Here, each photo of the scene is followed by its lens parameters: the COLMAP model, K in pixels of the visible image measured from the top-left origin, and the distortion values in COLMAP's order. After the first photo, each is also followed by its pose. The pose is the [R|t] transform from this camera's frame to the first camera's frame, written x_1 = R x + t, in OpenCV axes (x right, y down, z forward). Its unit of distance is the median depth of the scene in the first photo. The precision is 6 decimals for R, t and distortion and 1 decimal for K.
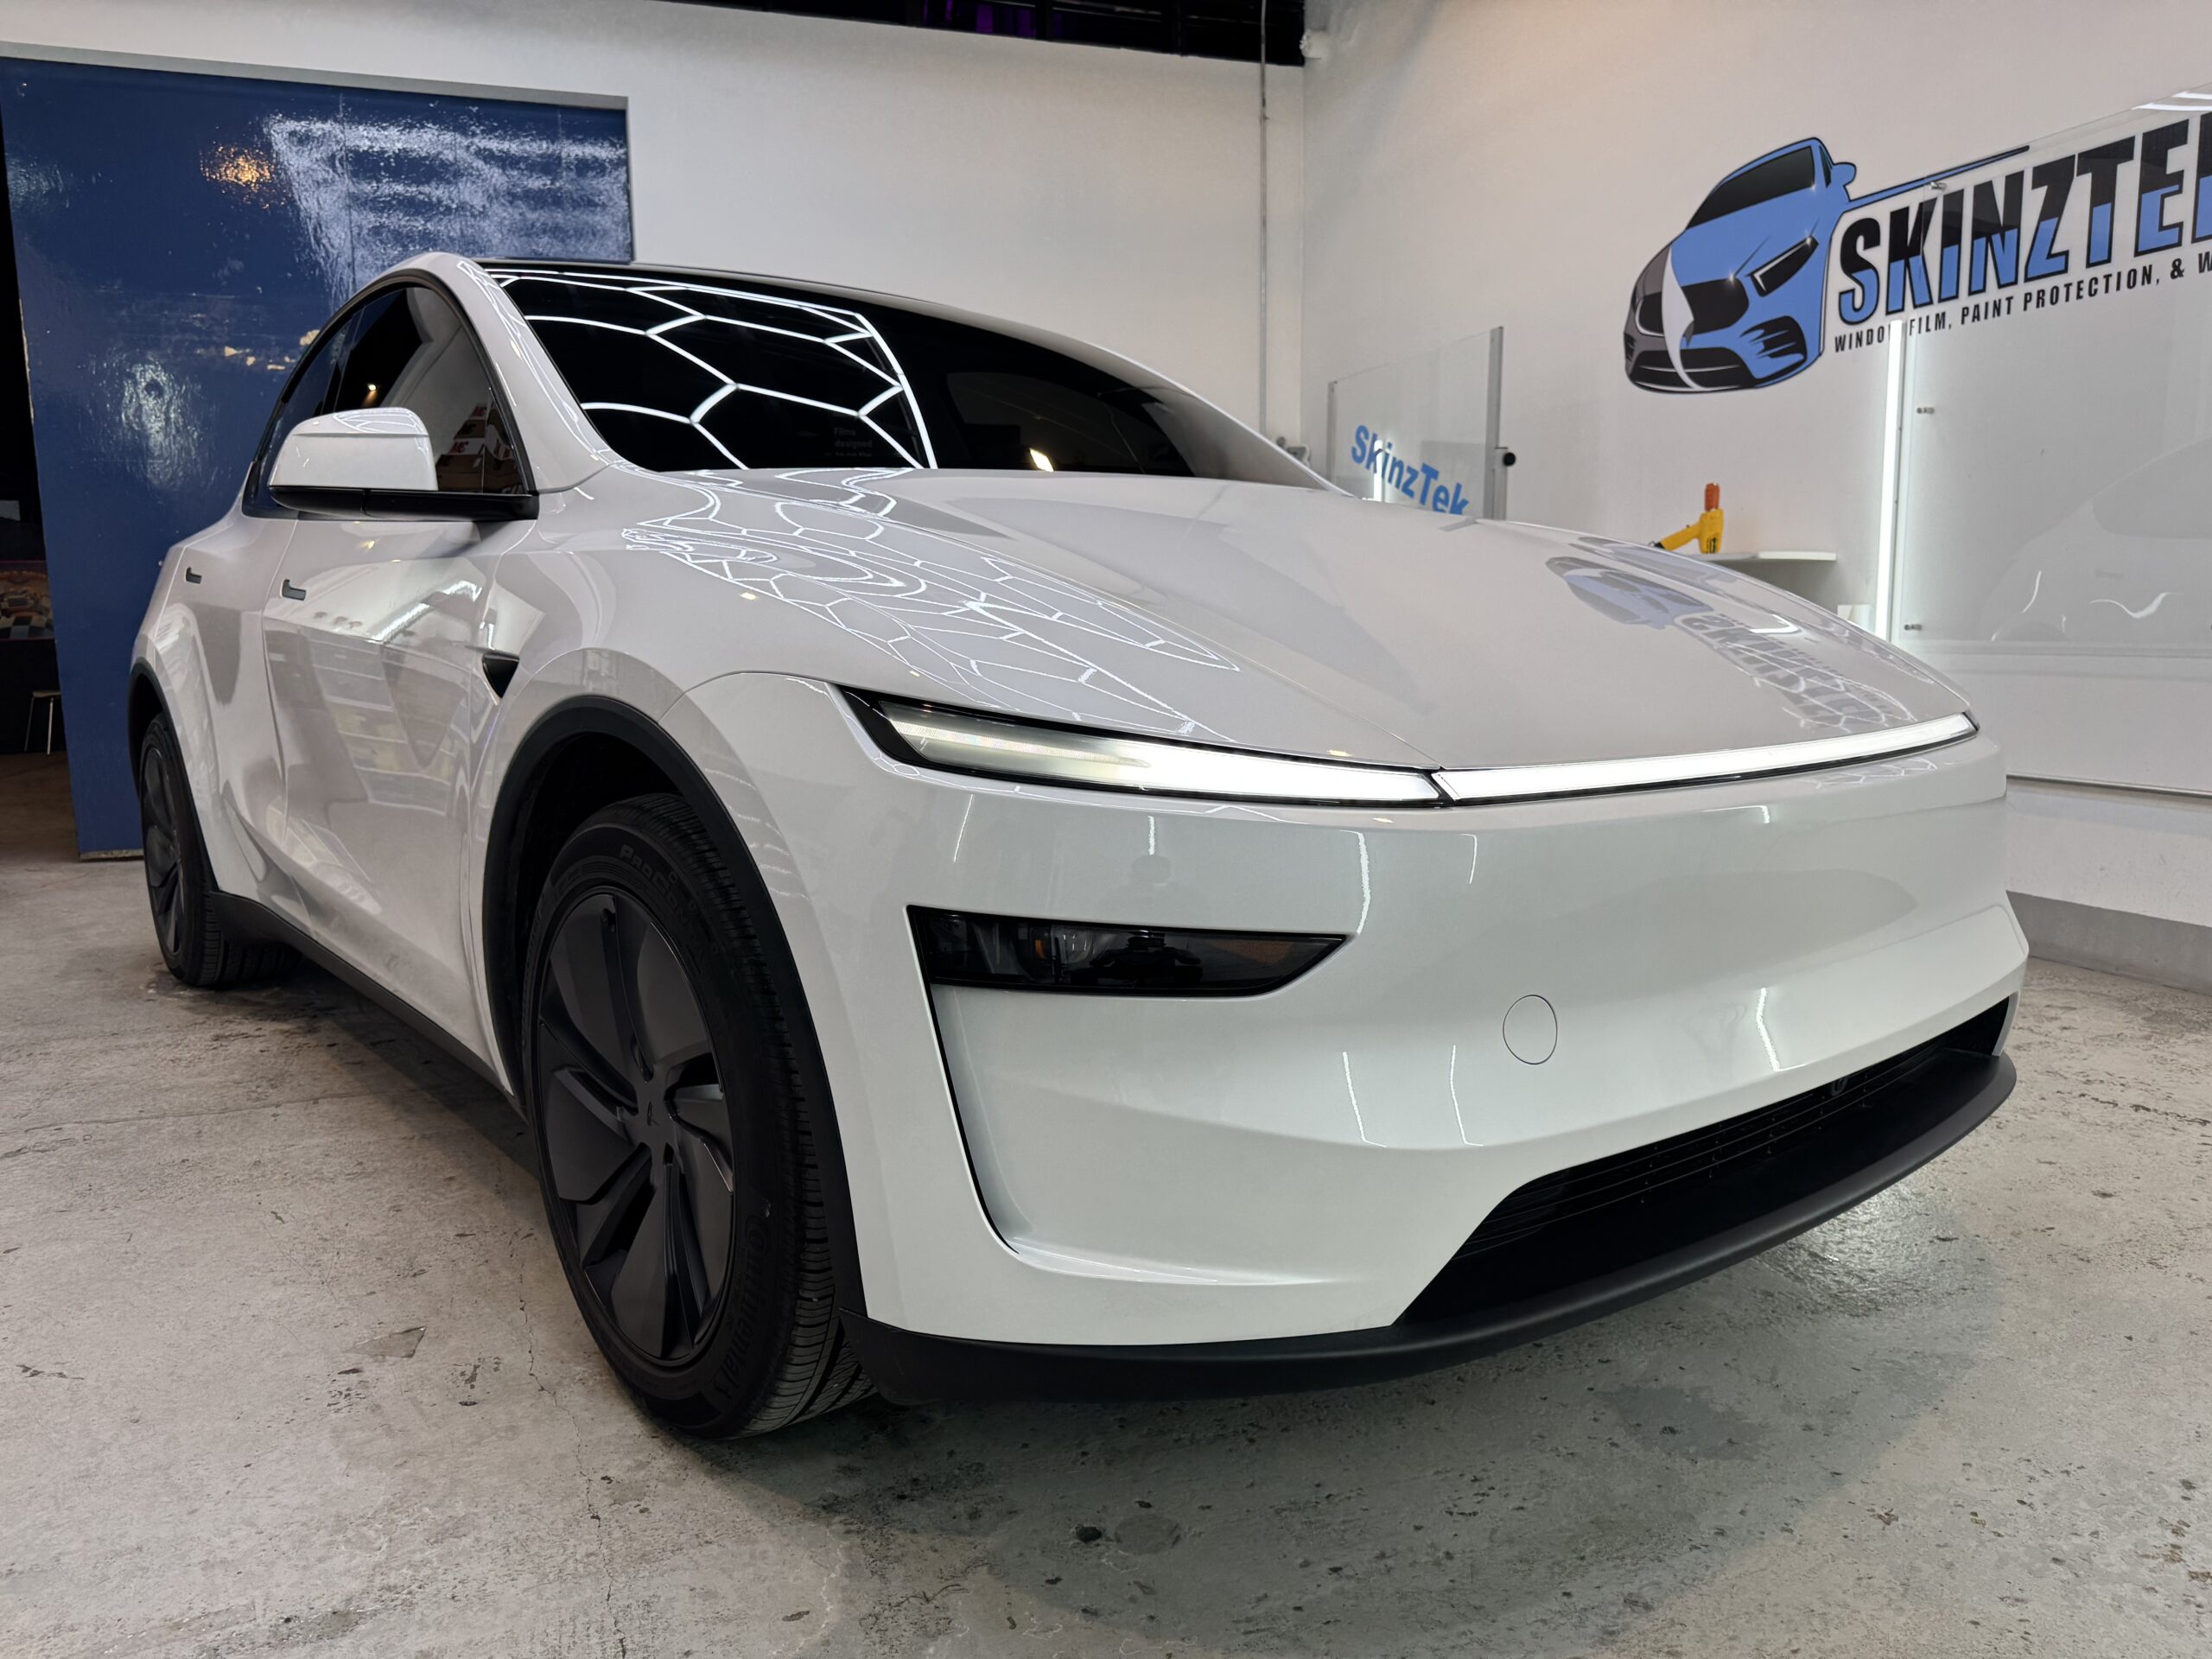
lens RADIAL K [[1629.3, 0, 1071.3], [0, 1629.3, 835.3], [0, 0, 1]] dist [-0.005126, -0.002755]
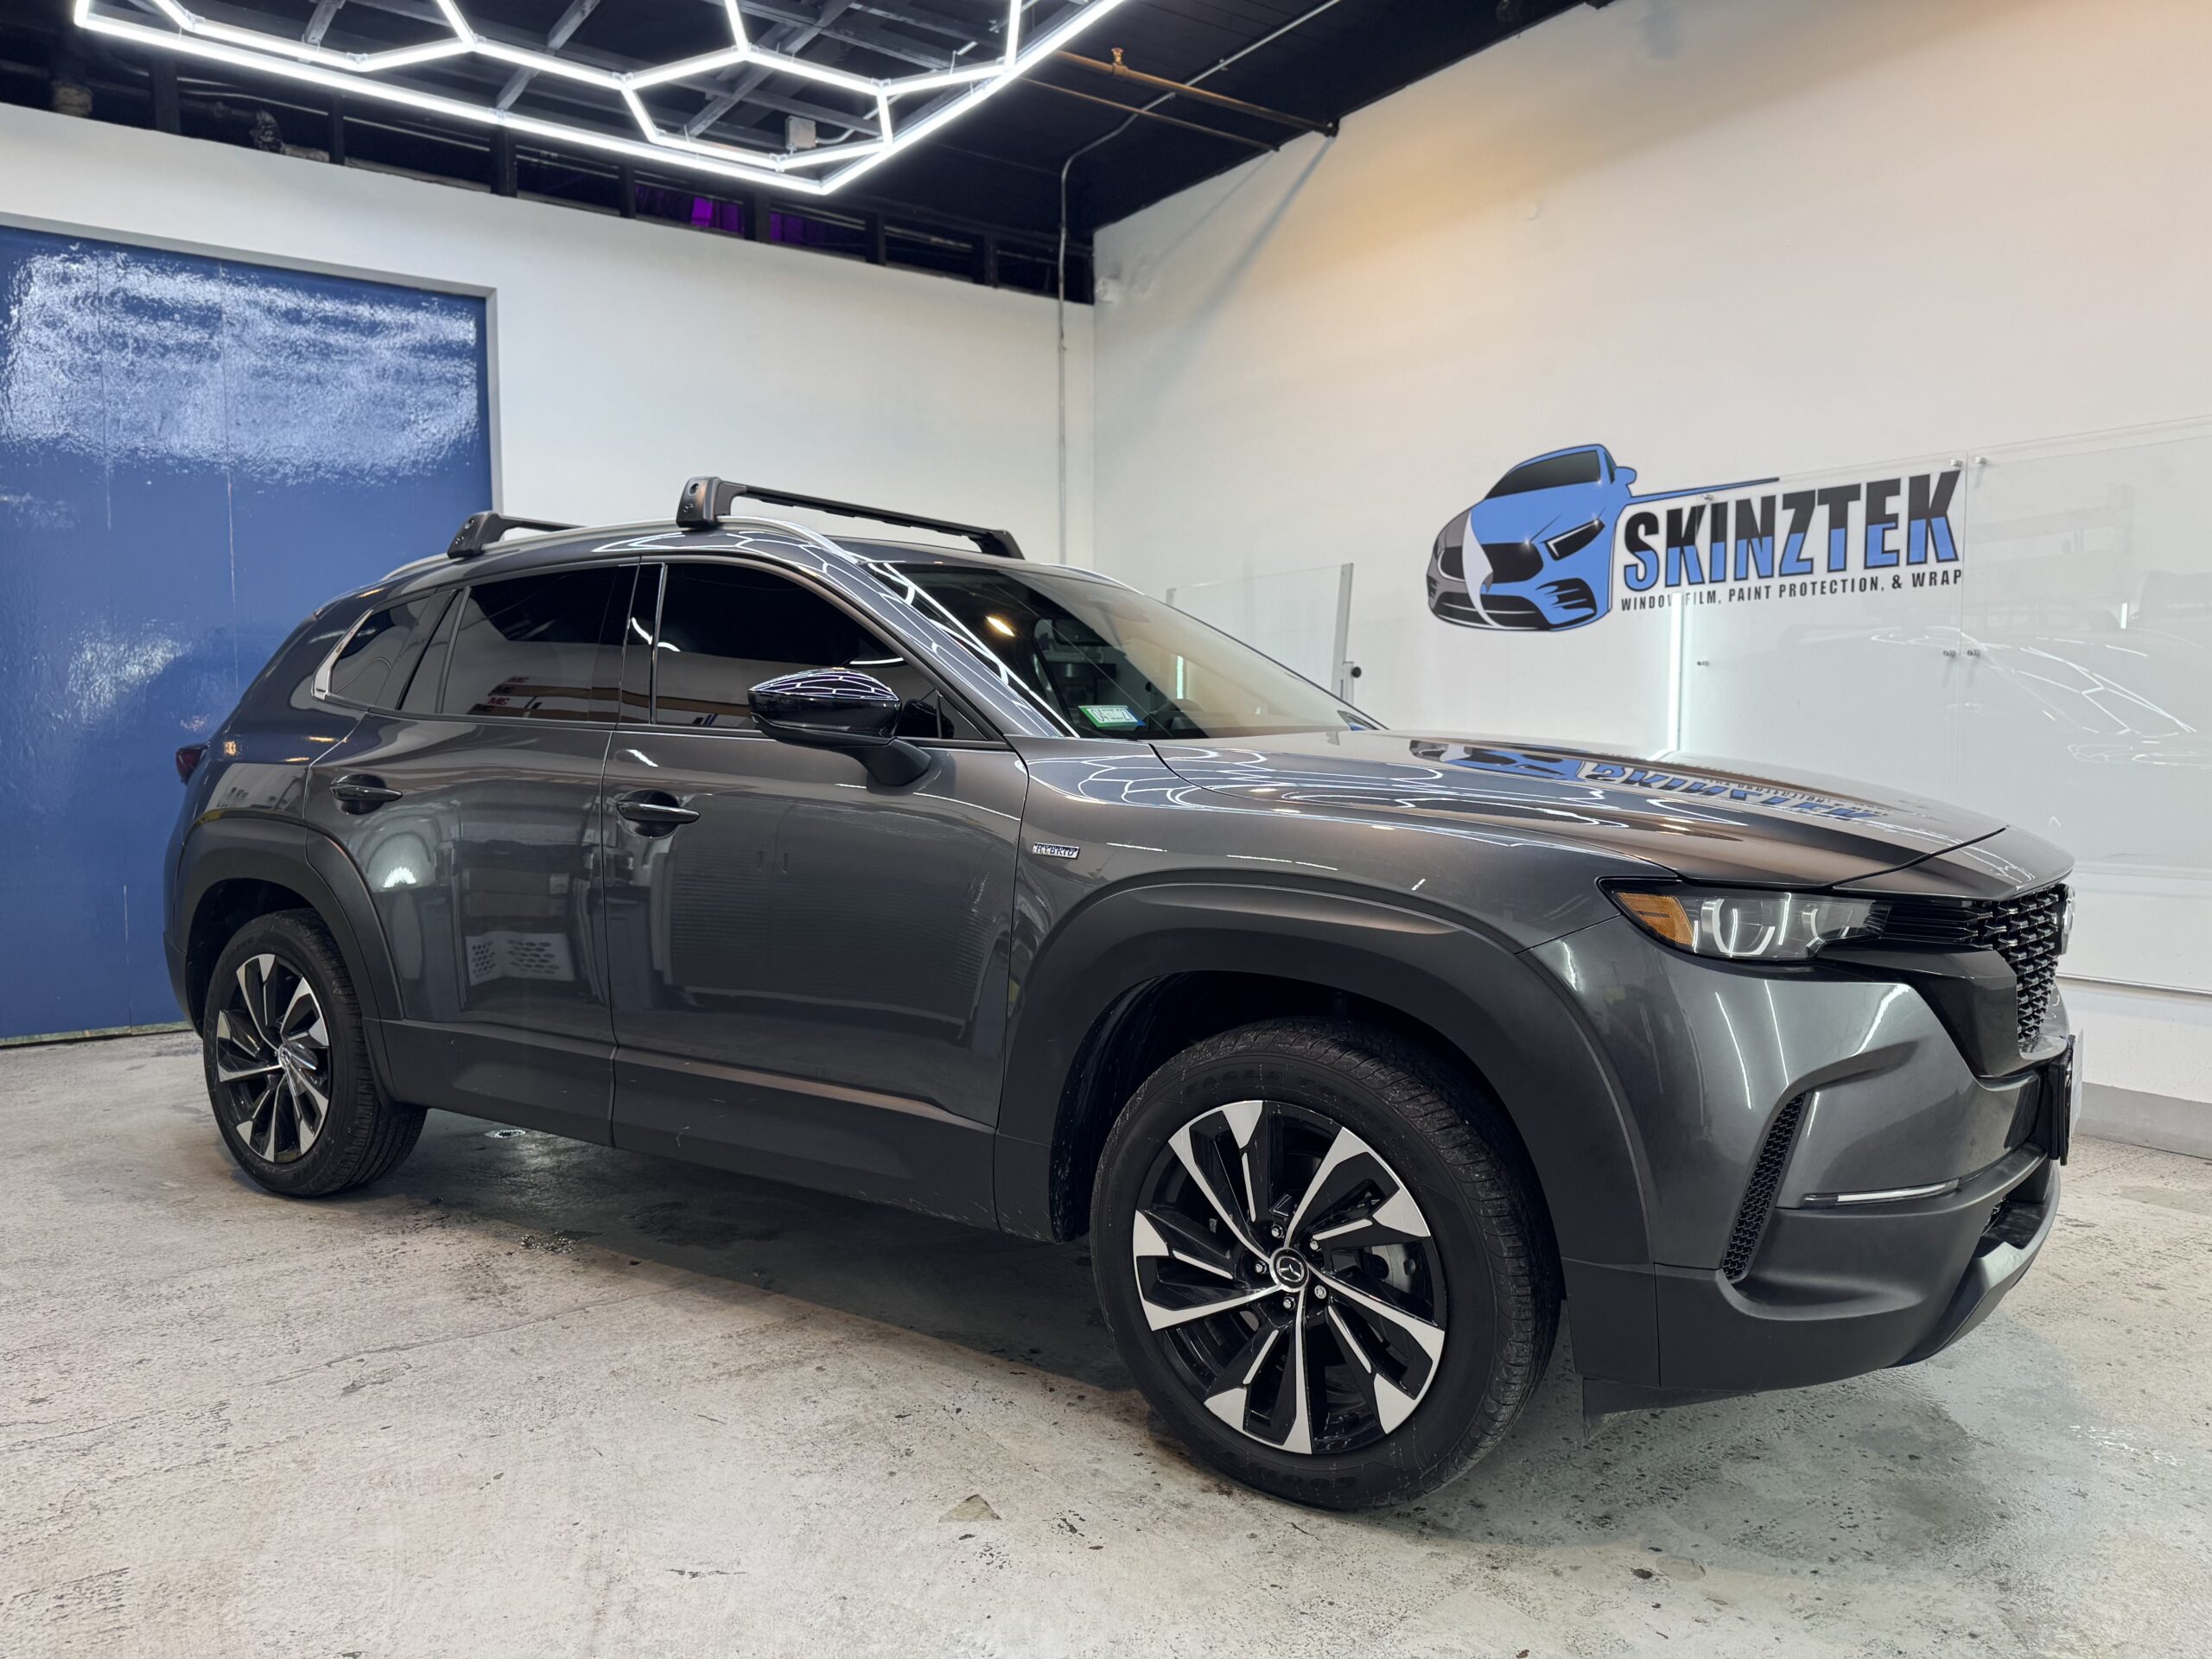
lens RADIAL K [[1629.3, 0, 1090.5], [0, 1629.3, 833.7], [0, 0, 1]] dist [-0.005126, -0.002755]
pose [[0.957923, -0.004065, 0.286995, -0.324214], [0.024765, 0.997341, -0.068532, -0.048429], [-0.285954, 0.072756, 0.955477, -0.099032]]
